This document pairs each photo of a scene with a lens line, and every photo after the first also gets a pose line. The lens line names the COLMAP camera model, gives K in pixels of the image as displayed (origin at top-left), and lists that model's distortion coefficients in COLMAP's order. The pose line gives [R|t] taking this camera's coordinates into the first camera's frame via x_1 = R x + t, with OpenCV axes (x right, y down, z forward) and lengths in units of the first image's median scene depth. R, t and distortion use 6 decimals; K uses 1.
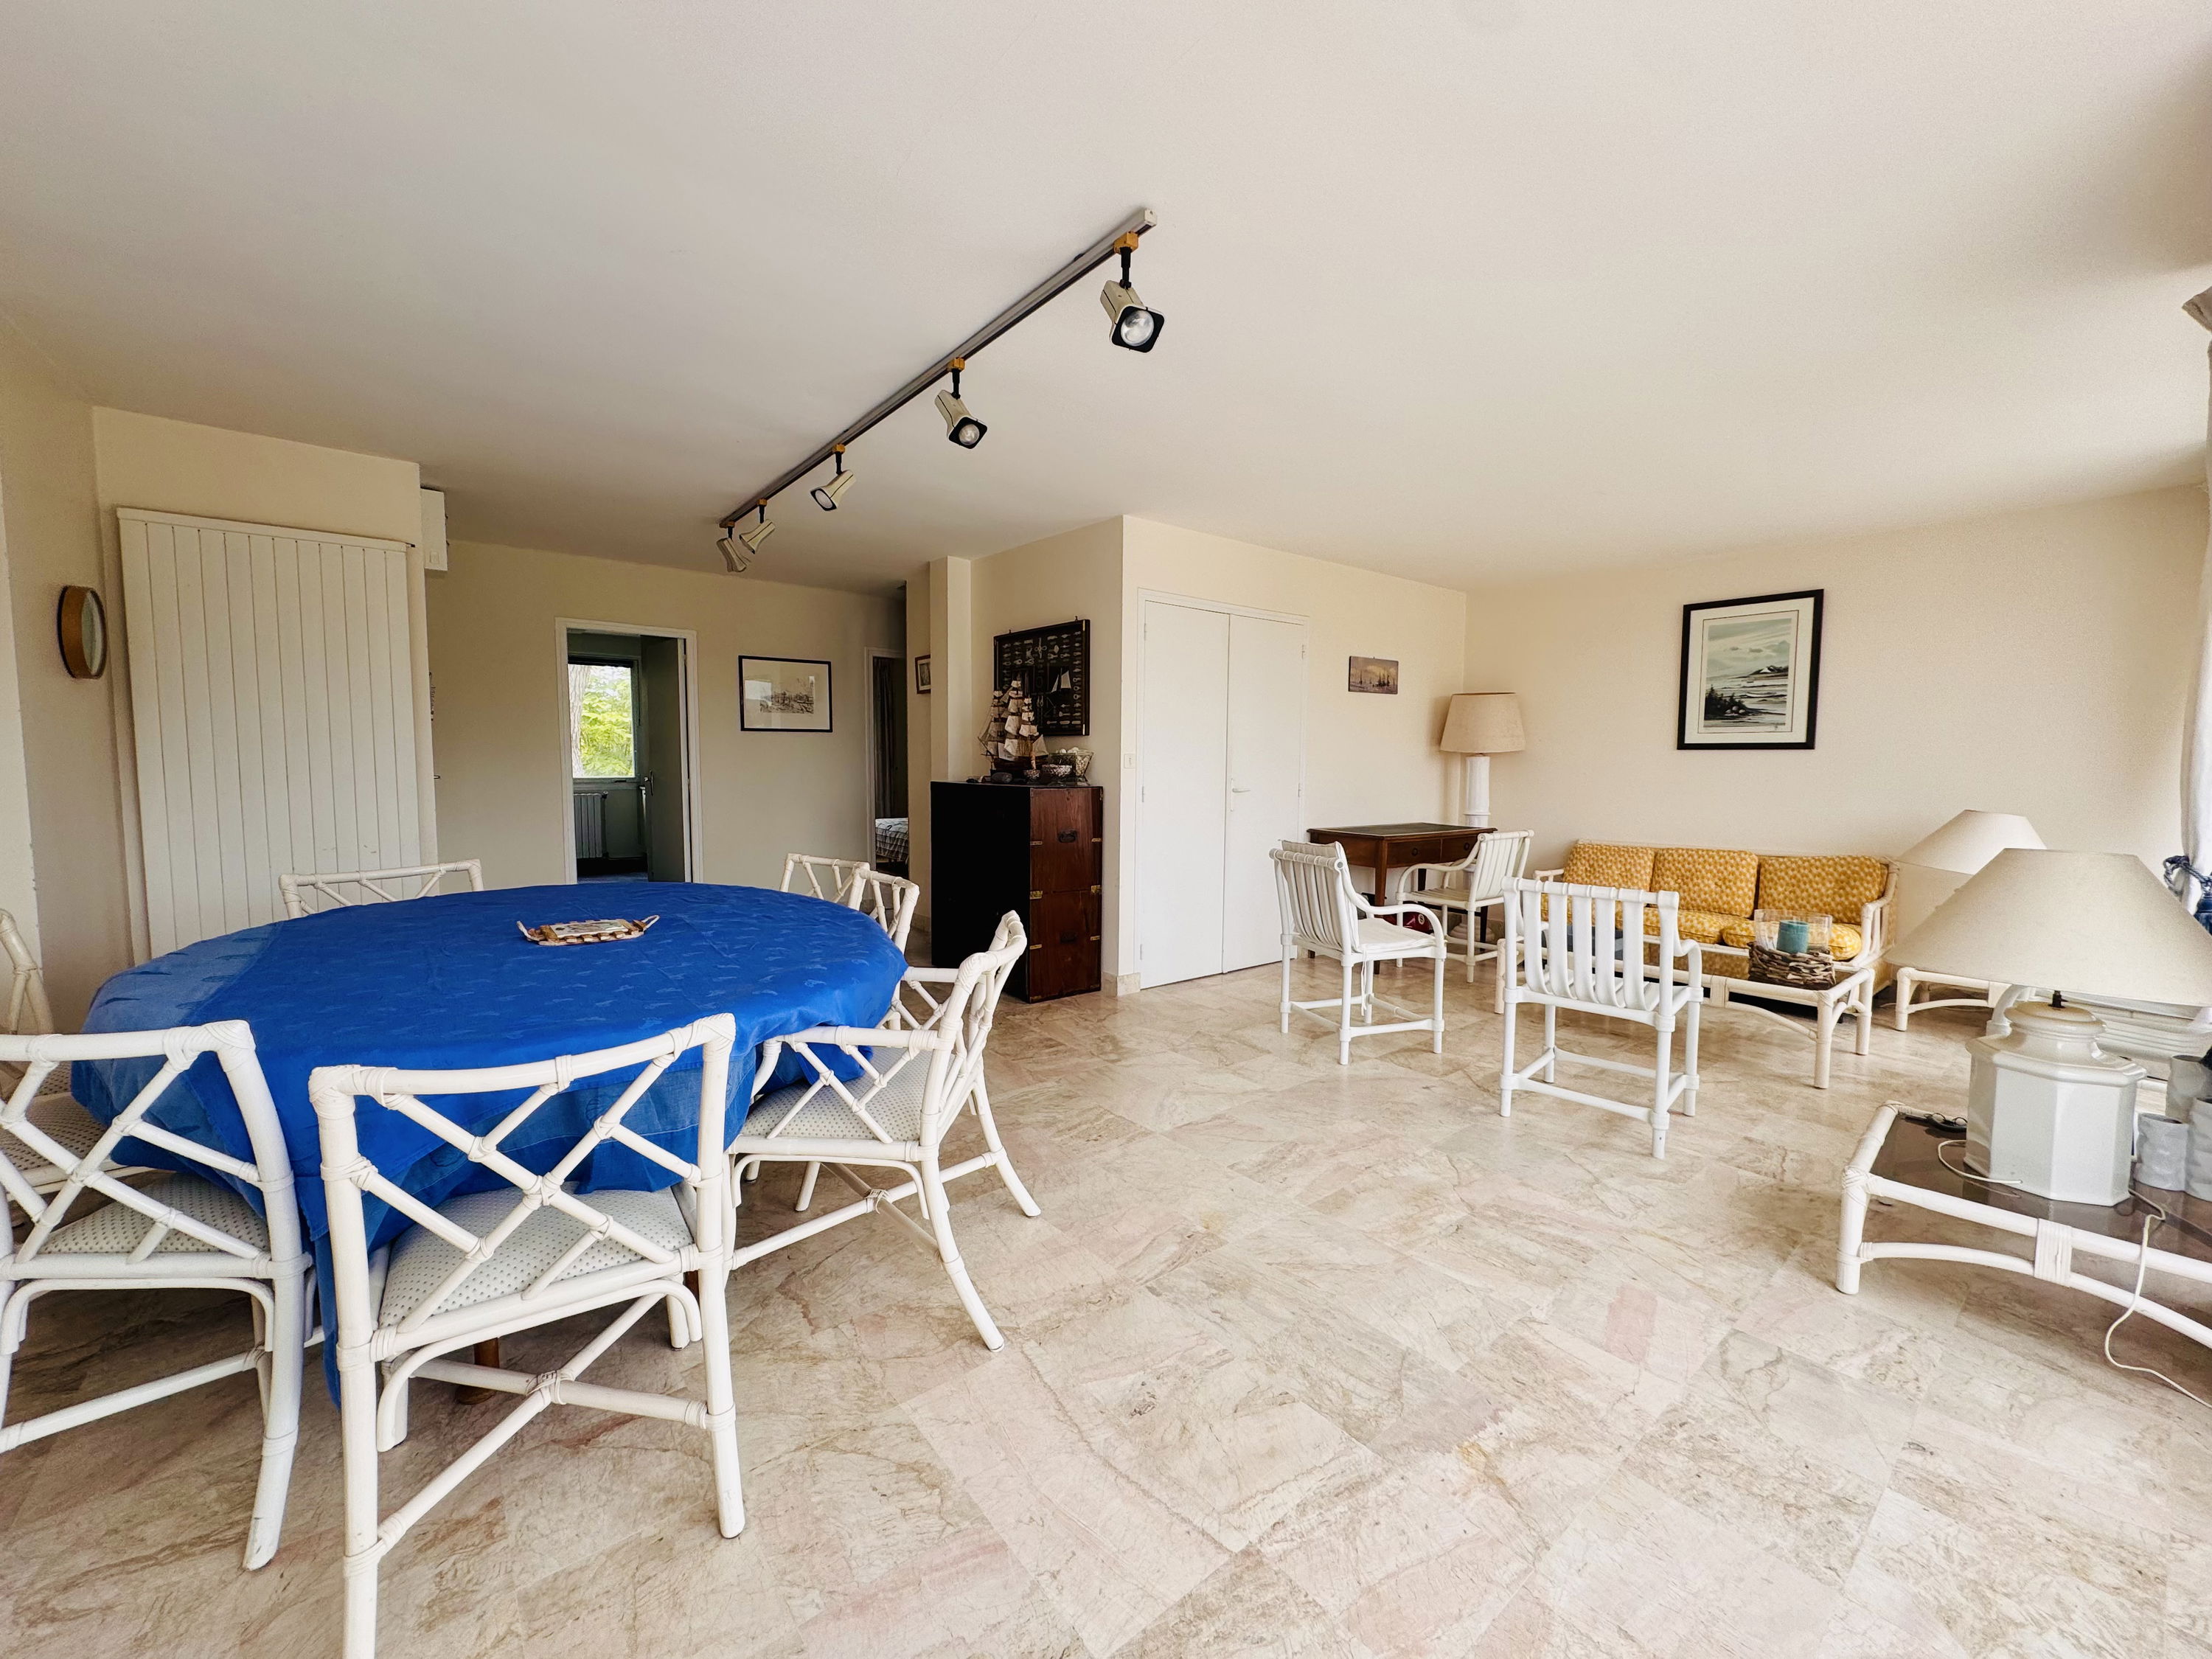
lens RADIAL K [[878.7, 0, 1101.6], [0, 878.7, 820.9], [0, 0, 1]] dist [-0.002973, 0.000255]
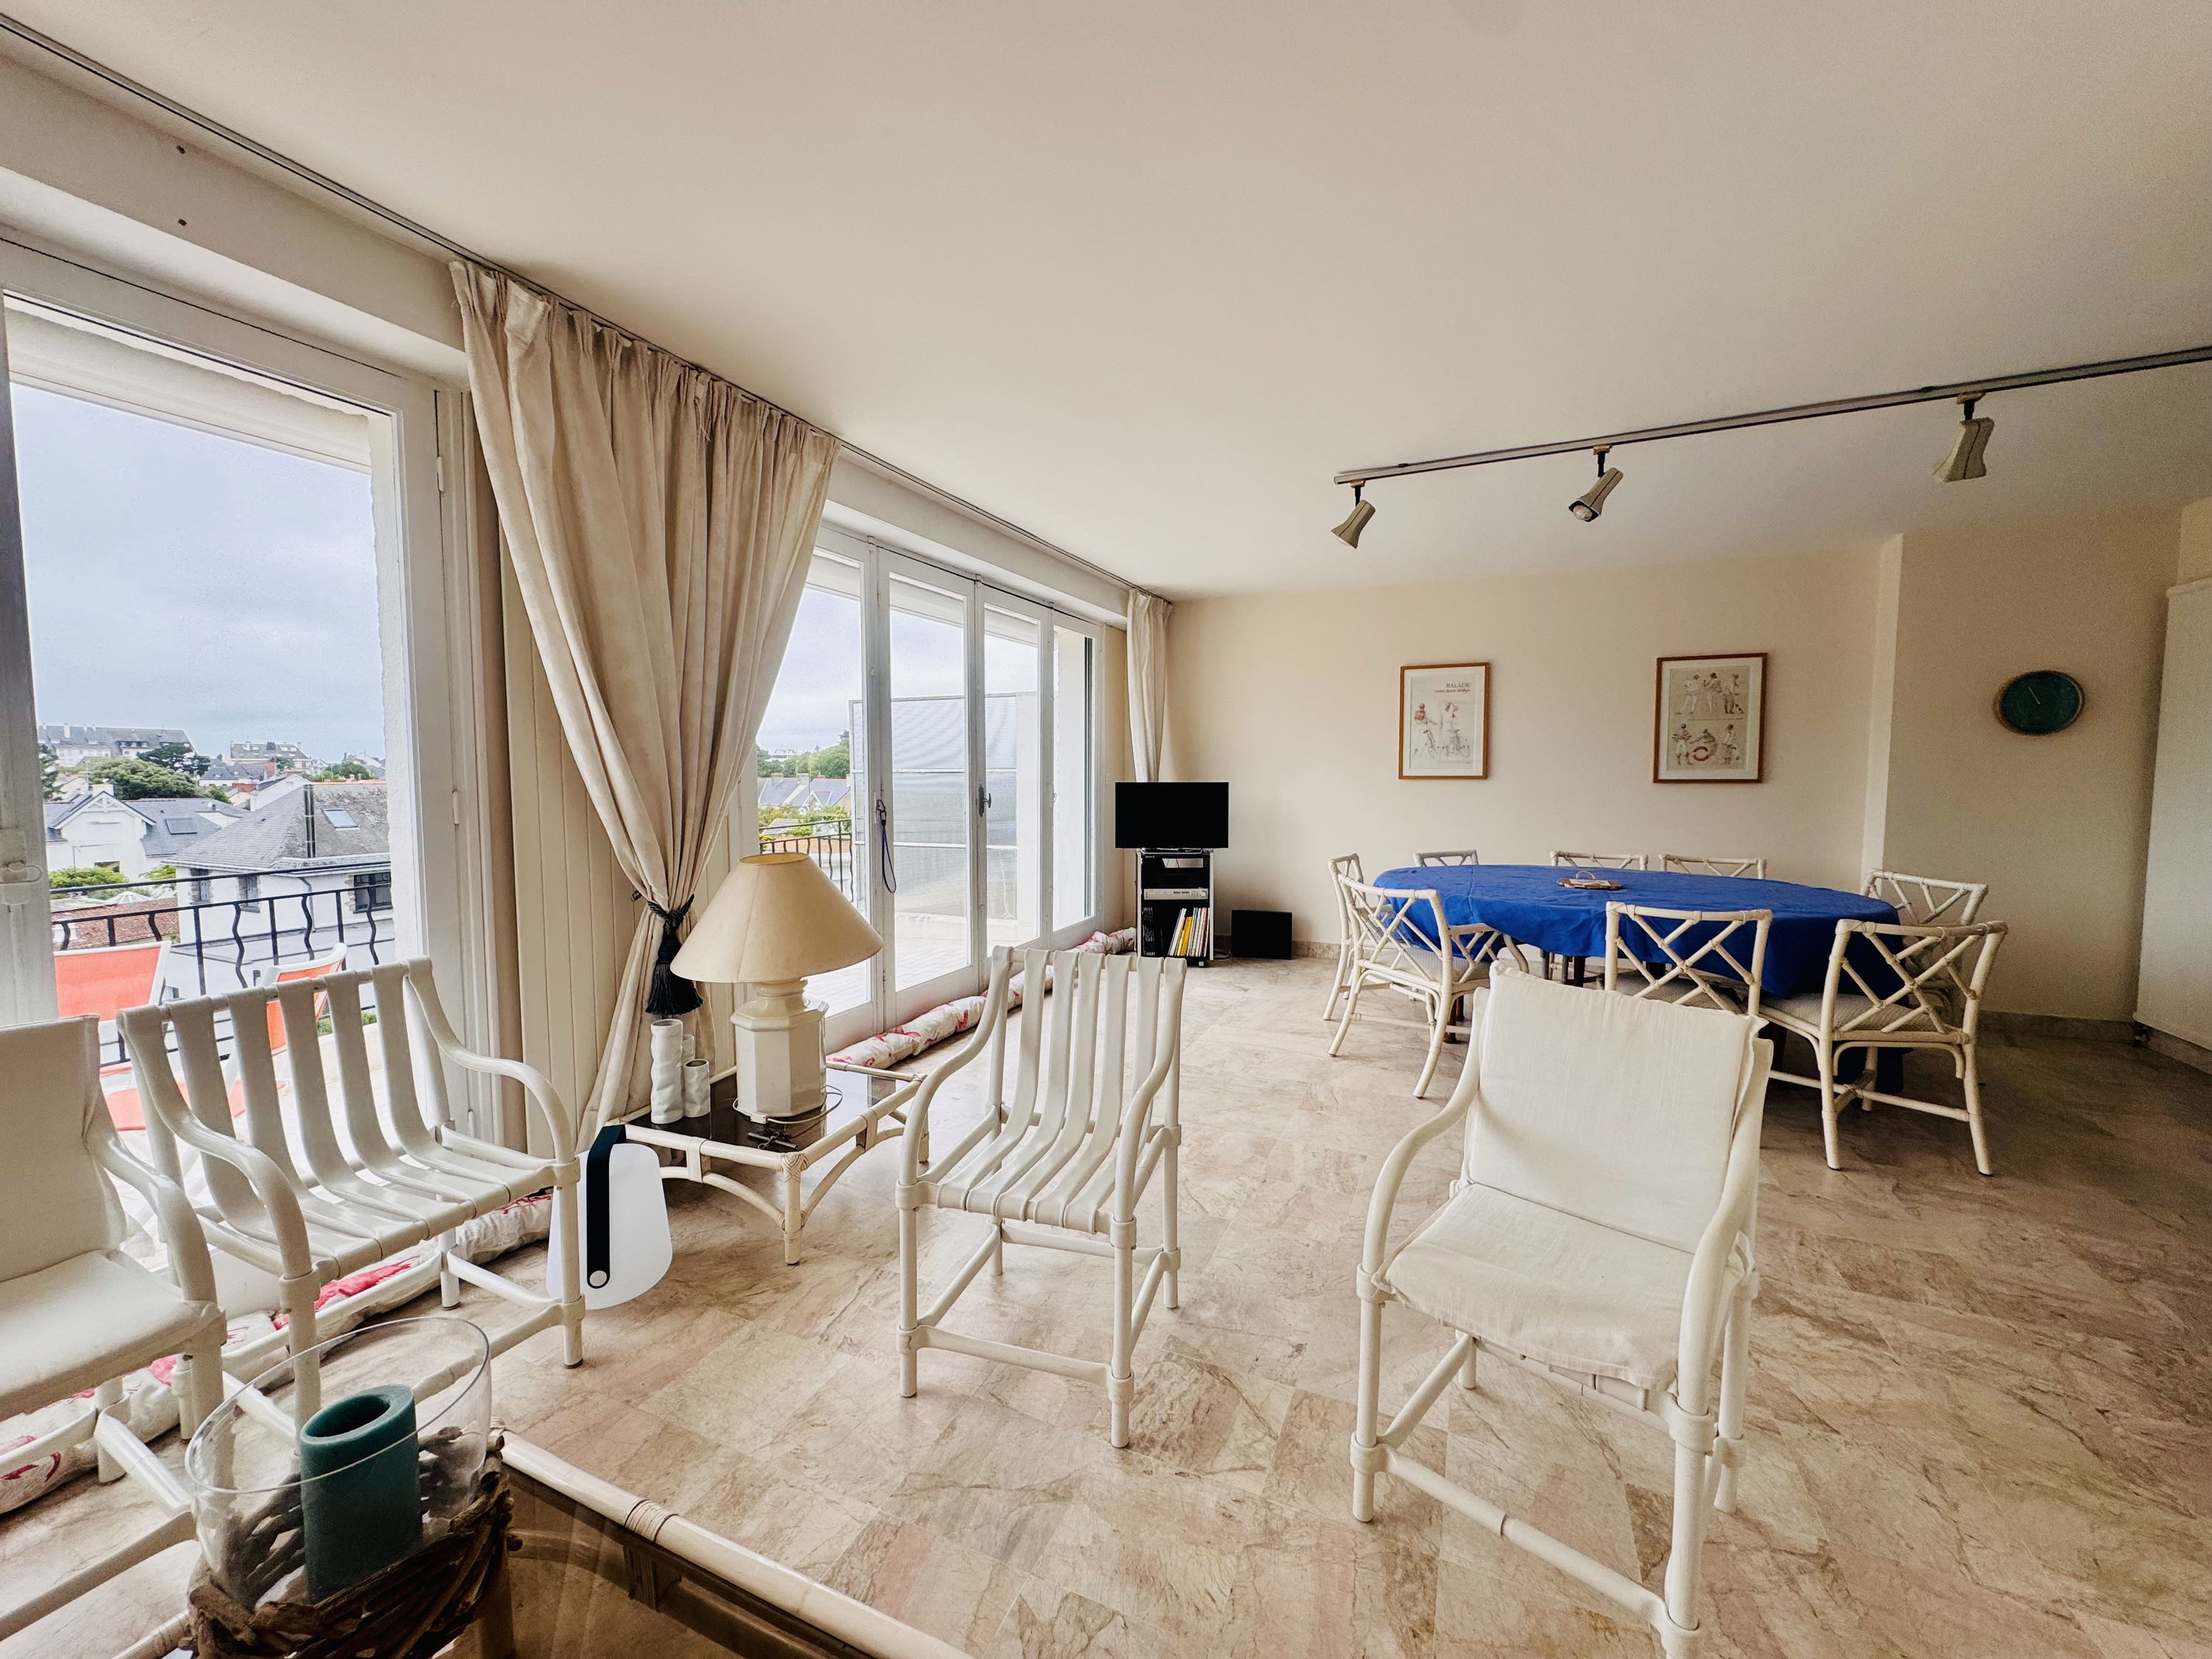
lens RADIAL K [[878.7, 0, 1105.7], [0, 878.7, 826.6], [0, 0, 1]] dist [-0.002973, 0.000255]
pose [[-0.885618, 0.024245, -0.463782, 0.663314], [-0.040303, 0.990856, 0.128761, -0.105499], [0.462663, 0.132725, -0.876543, 1.244091]]
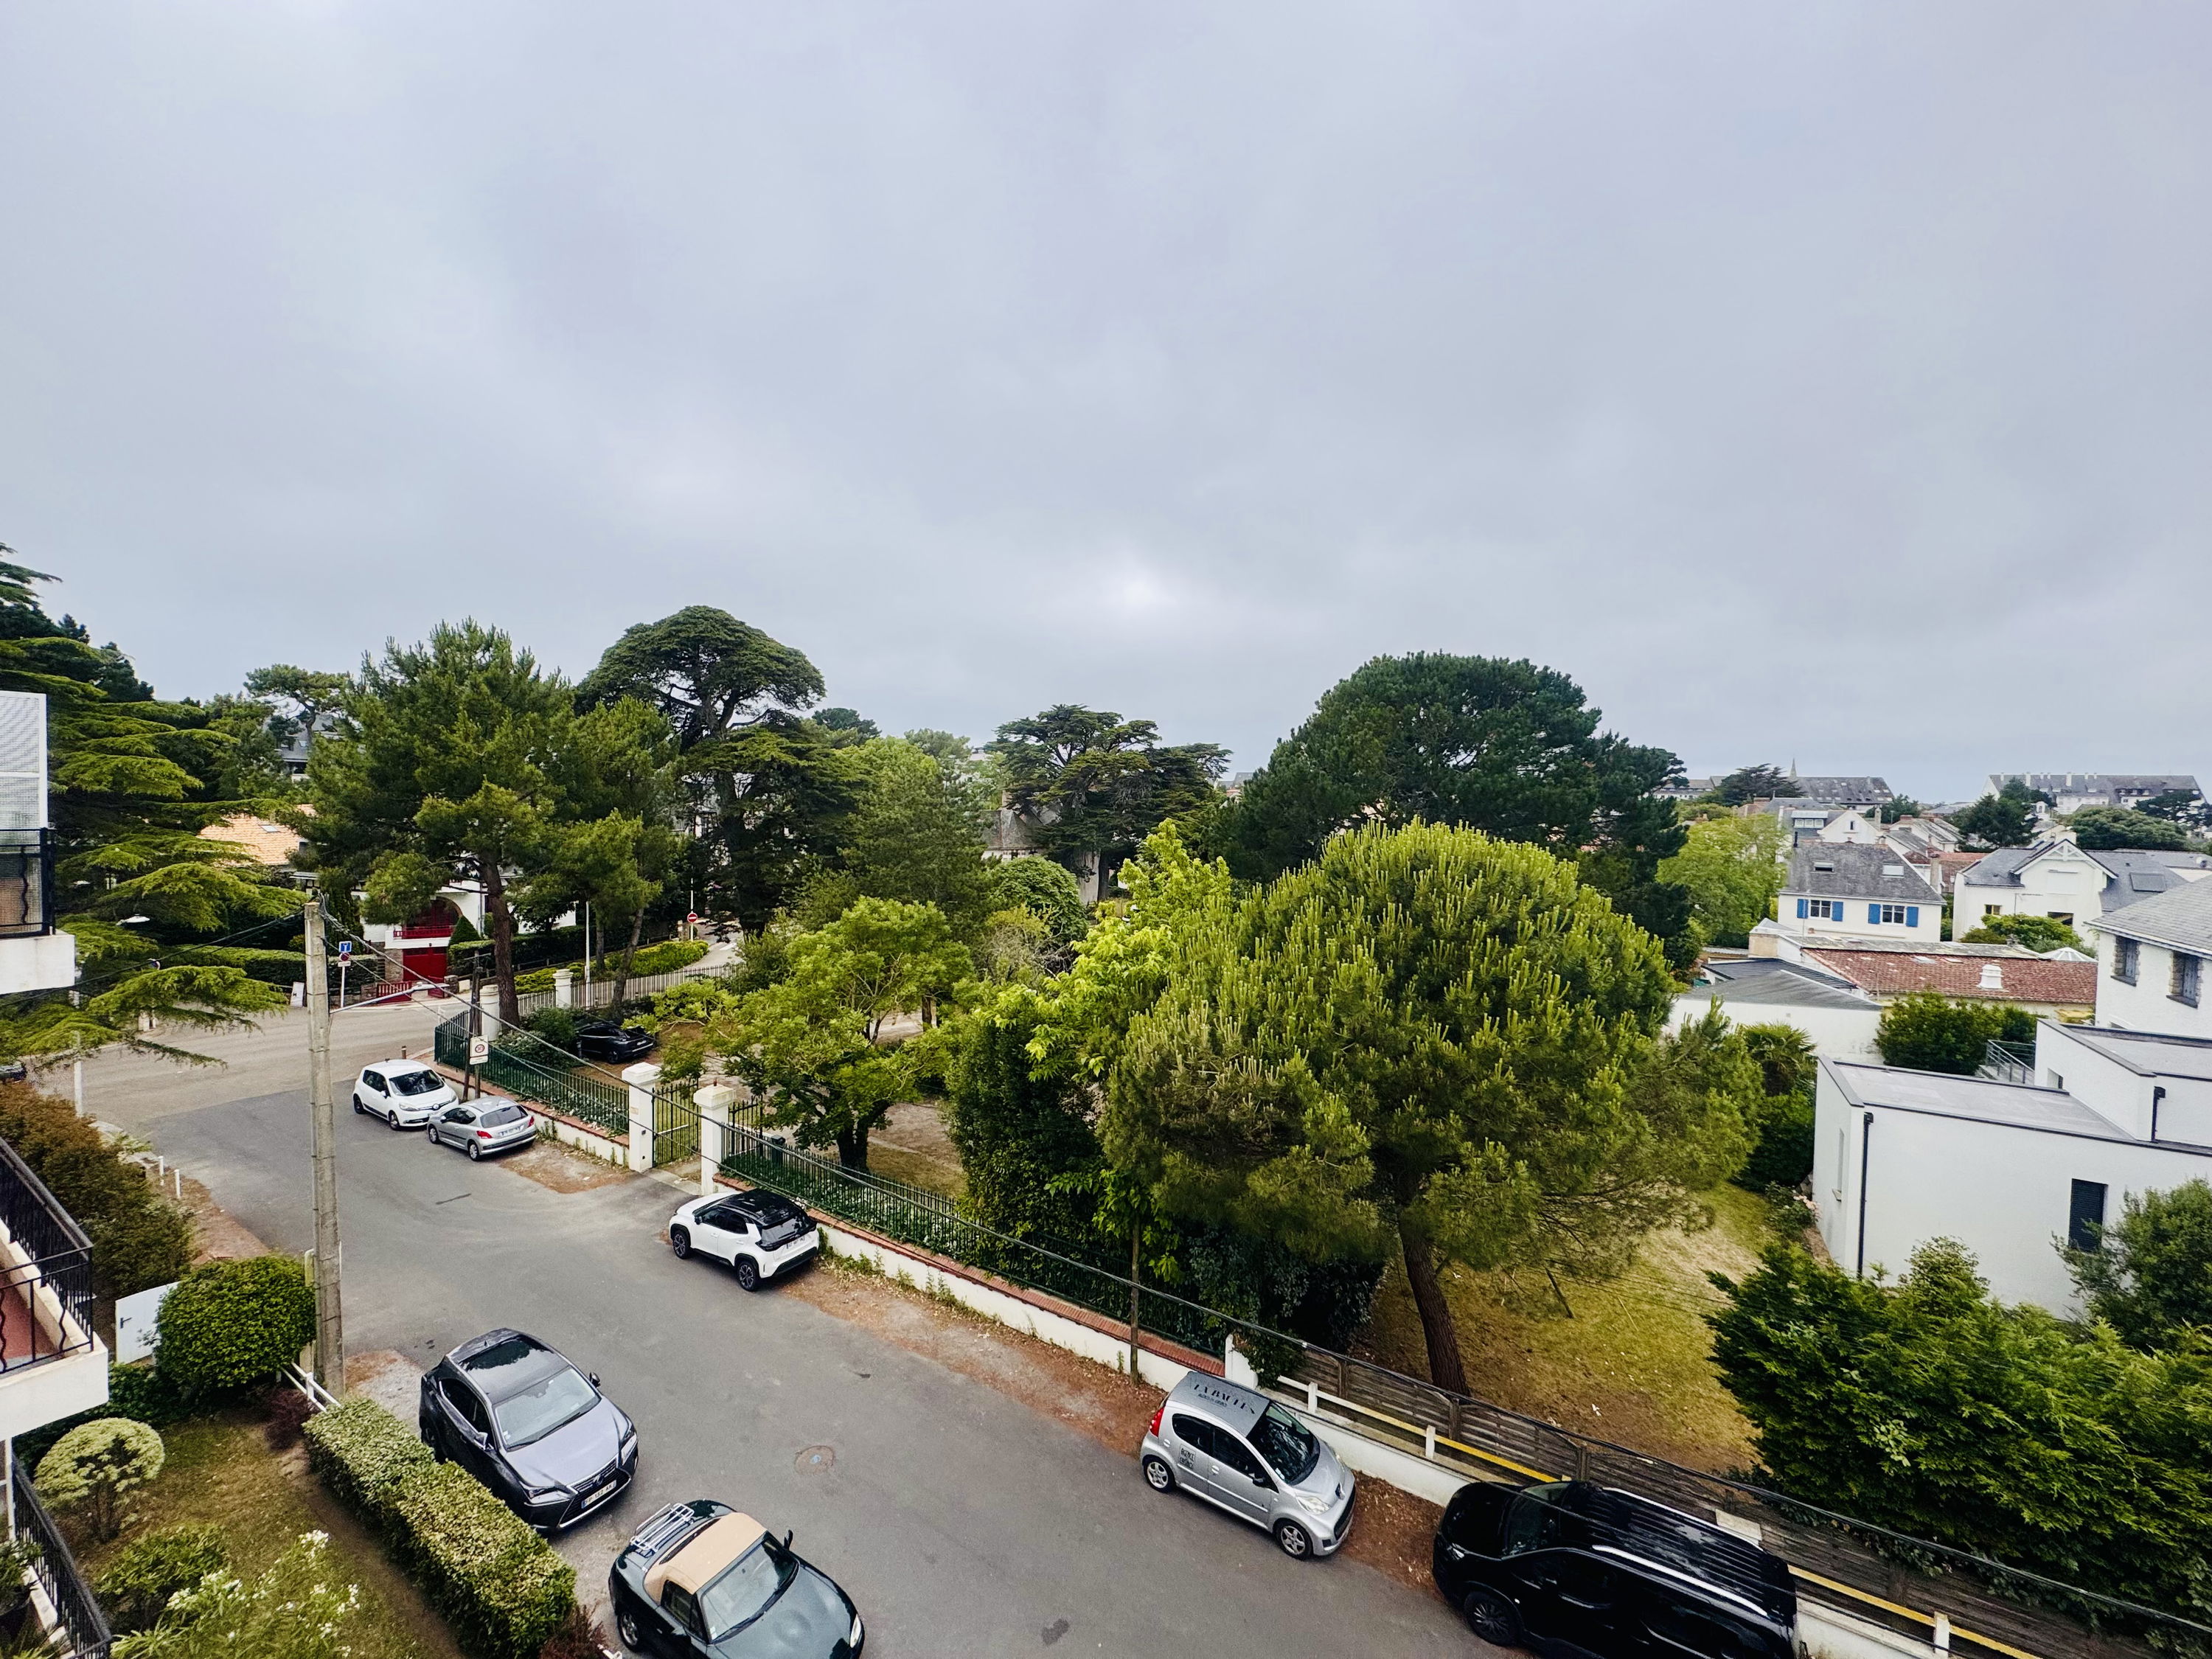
lens RADIAL K [[878.7, 0, 1101.7], [0, 878.7, 825.9], [0, 0, 1]] dist [-0.002973, 0.000255]
pose [[-0.339169, -0.043892, 0.939701, 0.777506], [0.048294, 0.996781, 0.063989, 0.025804], [-0.939485, 0.067085, -0.335957, -0.359151]]
